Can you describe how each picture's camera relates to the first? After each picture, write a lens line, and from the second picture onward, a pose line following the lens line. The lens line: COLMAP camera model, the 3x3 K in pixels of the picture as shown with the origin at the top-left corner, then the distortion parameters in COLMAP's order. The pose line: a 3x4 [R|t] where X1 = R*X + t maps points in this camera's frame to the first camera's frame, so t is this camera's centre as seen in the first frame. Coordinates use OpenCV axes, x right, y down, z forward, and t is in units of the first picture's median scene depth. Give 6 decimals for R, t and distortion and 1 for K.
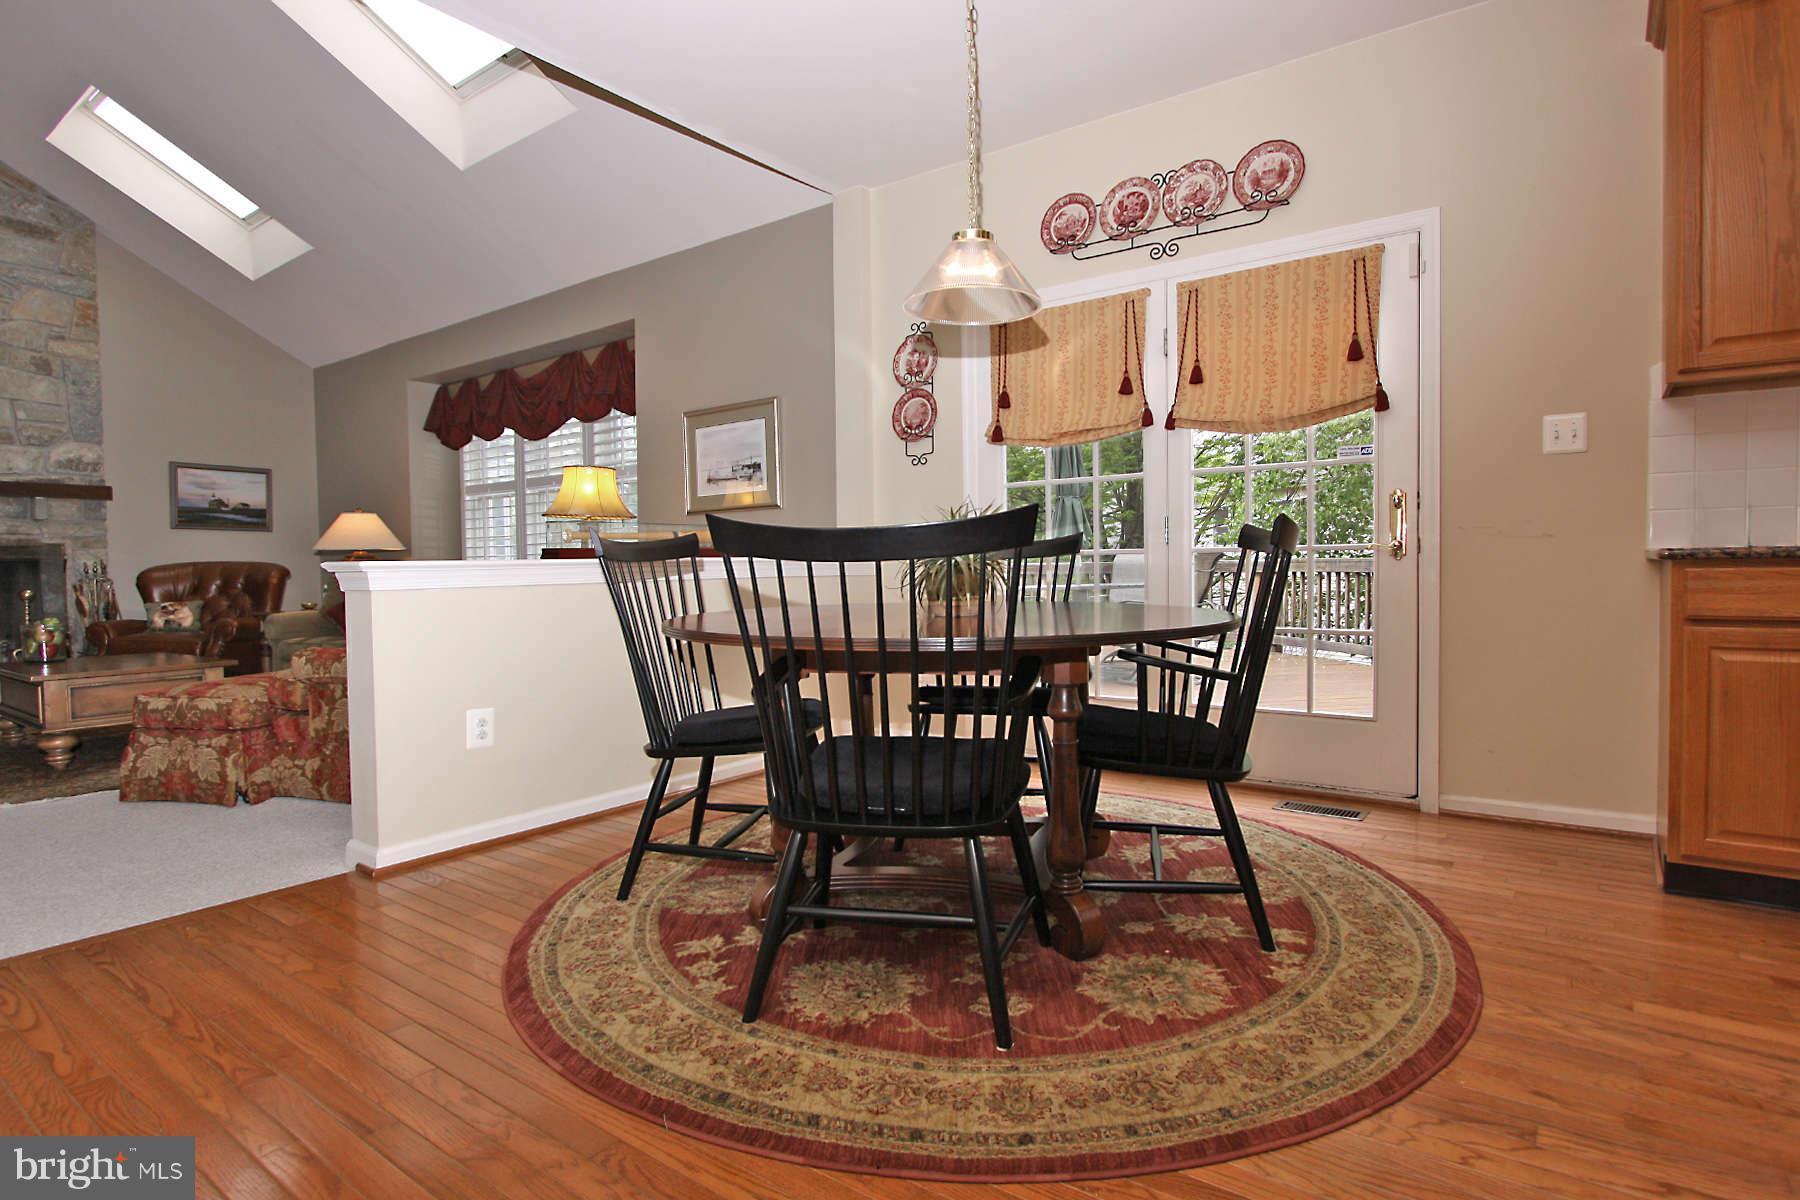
lens RADIAL K [[936.5, 0, 906.6], [0, 936.5, 633.9], [0, 0, 1]] dist [-0.004234, -0.001798]
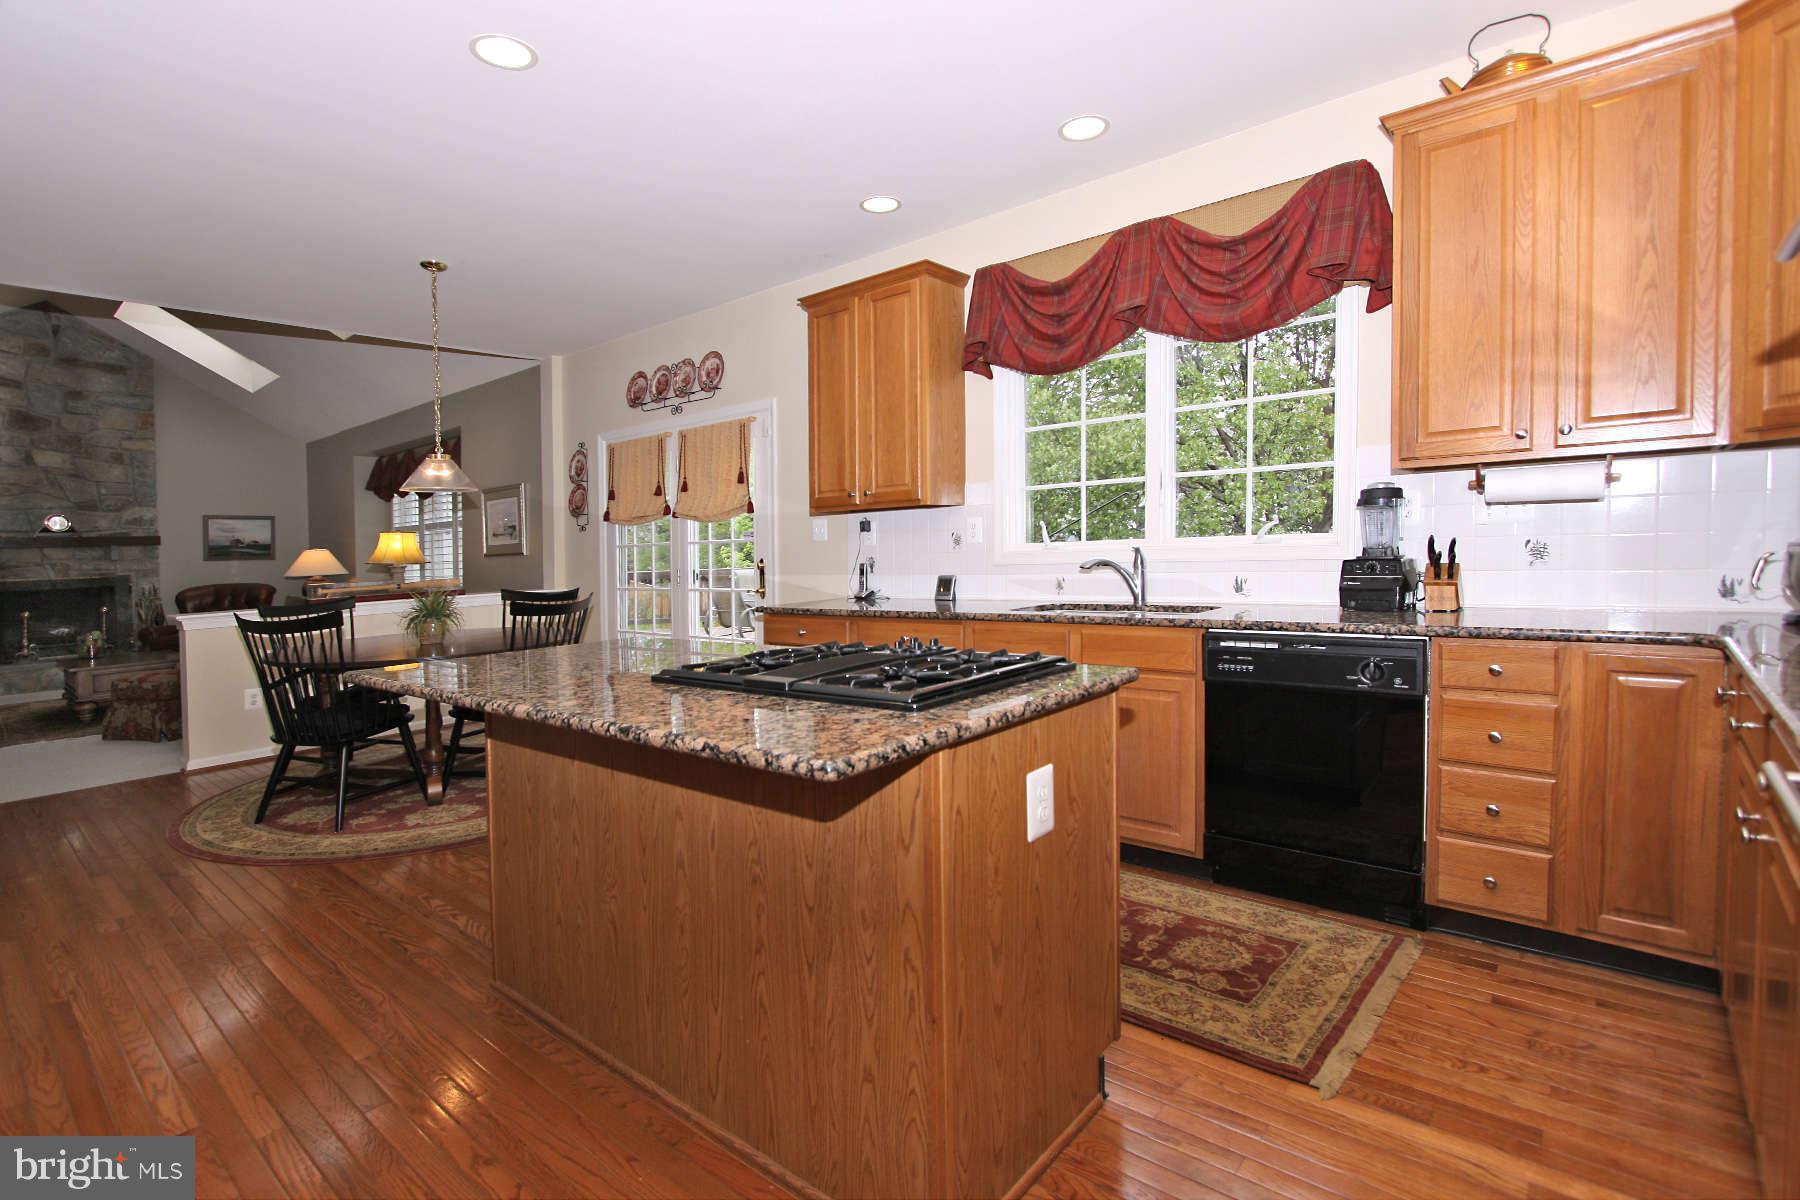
lens RADIAL K [[851.5, 0, 863.2], [0, 851.5, 591.4], [0, 0, 1]] dist [-0.015934, -0.000002]
pose [[0.996377, -0.015187, -0.083679, 0.391883], [0.013584, 0.999714, -0.019693, -0.028036], [0.083955, 0.018485, 0.996298, -0.254916]]
